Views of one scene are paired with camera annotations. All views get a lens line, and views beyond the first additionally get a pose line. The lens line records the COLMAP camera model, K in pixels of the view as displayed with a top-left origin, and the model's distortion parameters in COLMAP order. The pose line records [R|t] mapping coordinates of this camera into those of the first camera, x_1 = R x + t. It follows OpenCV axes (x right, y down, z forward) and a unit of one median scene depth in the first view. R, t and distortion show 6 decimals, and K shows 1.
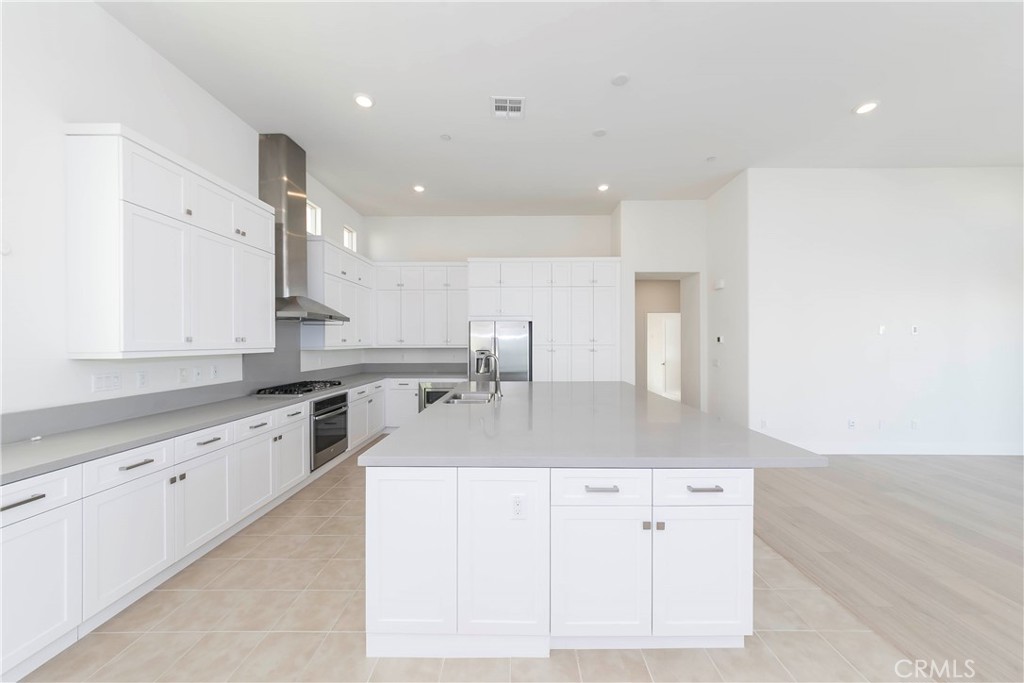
lens RADIAL K [[368.1, 0, 526.8], [0, 368.1, 342.7], [0, 0, 1]] dist [0.003055, 0.000521]
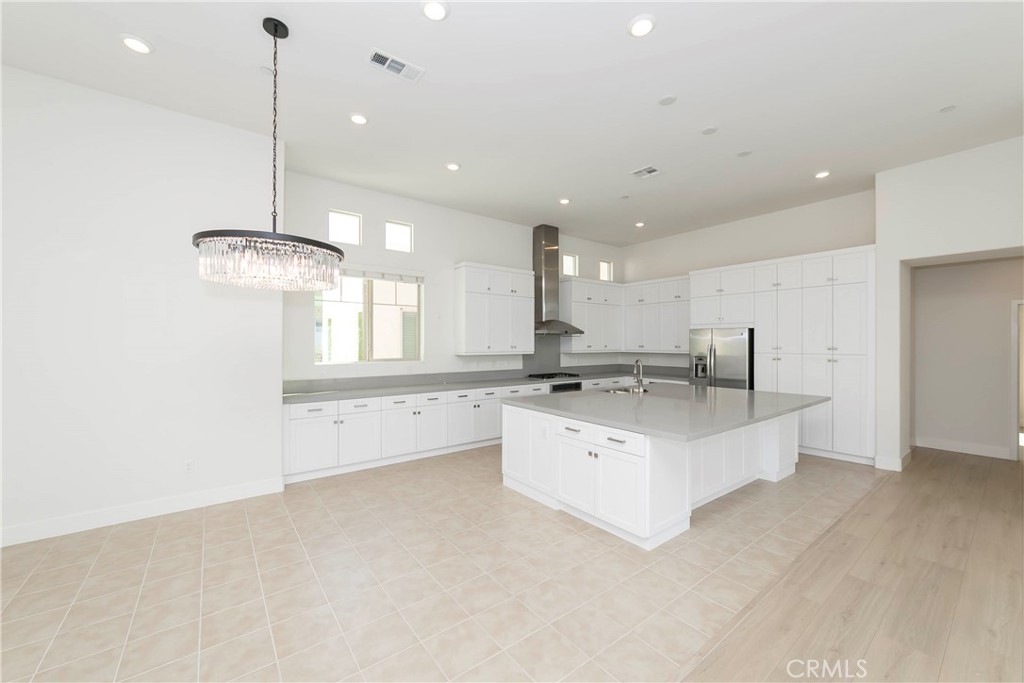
lens RADIAL K [[397.5, 0, 503.3], [0, 397.5, 342.1], [0, 0, 1]] dist [-0.002412, -0.000143]
pose [[0.595159, 0.001128, -0.803607, 0.587621], [-0.004471, 0.999988, -0.001908, -0.020634], [0.803596, 0.004729, 0.595157, -0.188963]]
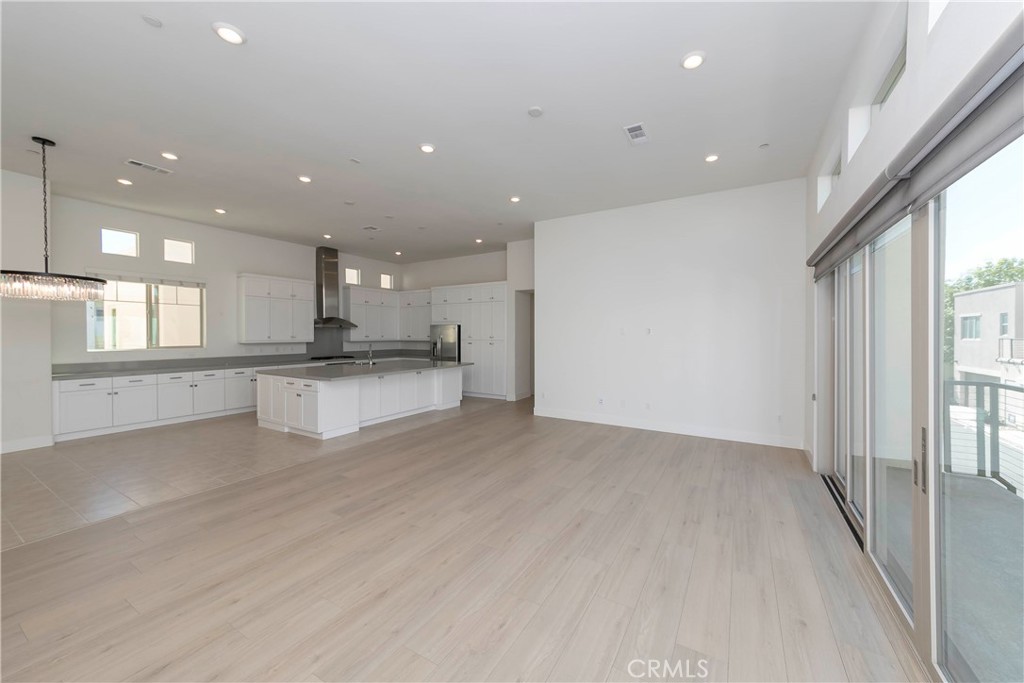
lens RADIAL K [[368.1, 0, 525.3], [0, 368.1, 337.6], [0, 0, 1]] dist [0.003055, 0.000521]
pose [[0.866314, 0.010372, -0.499392, 1.343612], [-0.005681, 0.999924, 0.010912, -0.027638], [0.499467, -0.006617, 0.866307, -0.306233]]
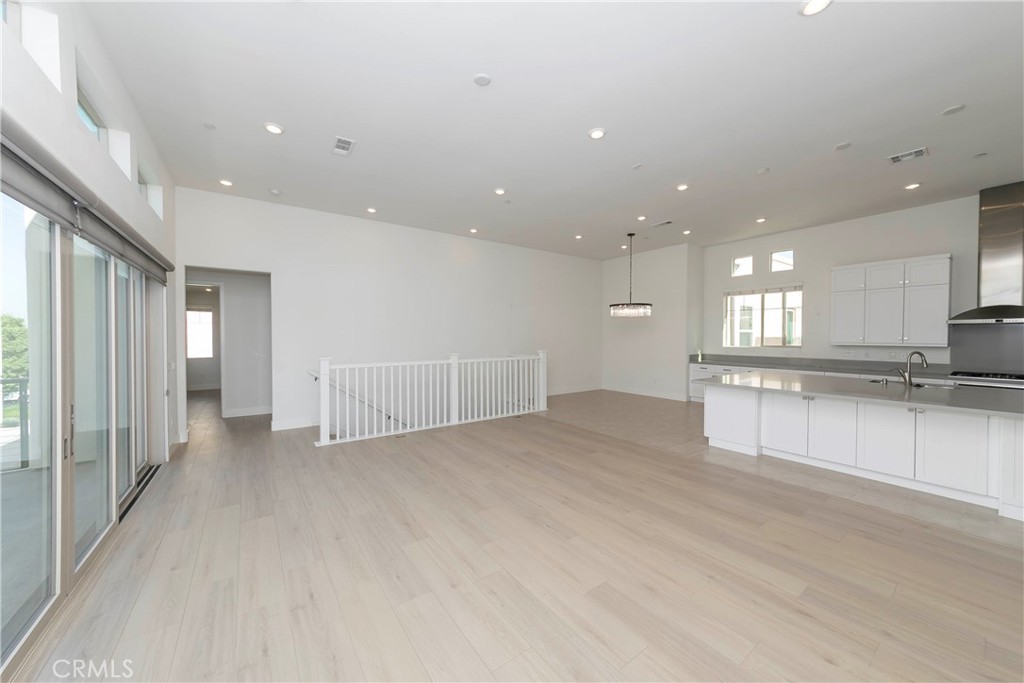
lens RADIAL K [[368.1, 0, 522.2], [0, 368.1, 342.3], [0, 0, 1]] dist [0.003055, 0.000521]
pose [[-0.799077, 0.016905, -0.600991, 1.328470], [0.002391, 0.999686, 0.024941, -0.028872], [0.601224, 0.018492, -0.798867, 0.917871]]
